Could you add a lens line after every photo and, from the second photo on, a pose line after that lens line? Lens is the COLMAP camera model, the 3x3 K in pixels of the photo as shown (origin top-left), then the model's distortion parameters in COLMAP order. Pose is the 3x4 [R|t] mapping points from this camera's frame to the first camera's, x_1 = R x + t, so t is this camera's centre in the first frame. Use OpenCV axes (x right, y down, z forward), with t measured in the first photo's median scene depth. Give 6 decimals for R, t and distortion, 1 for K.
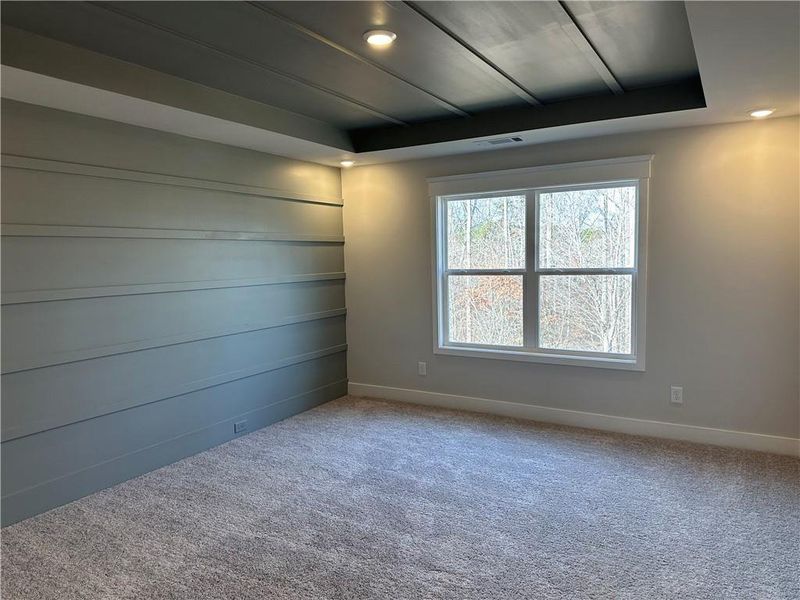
lens RADIAL K [[560.6, 0, 400.0], [0, 560.6, 300.0], [0, 0, 1]] dist [0.073681, -0.102259]
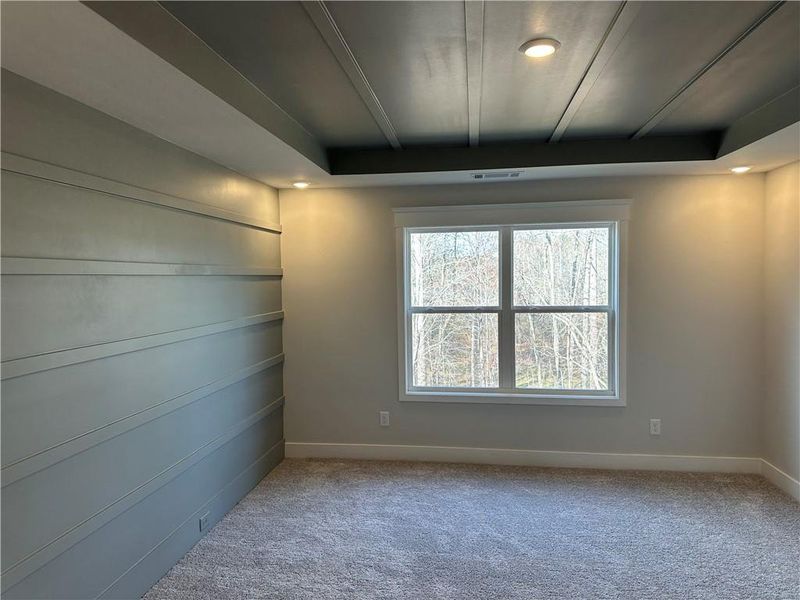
lens RADIAL K [[568.1, 0, 398.8], [0, 568.1, 291.3], [0, 0, 1]] dist [0.078875, -0.105918]
pose [[0.922513, -0.002253, 0.385960, -0.316976], [0.025857, 0.998097, -0.055976, -0.031309], [-0.385100, 0.061618, 0.920816, 0.165750]]
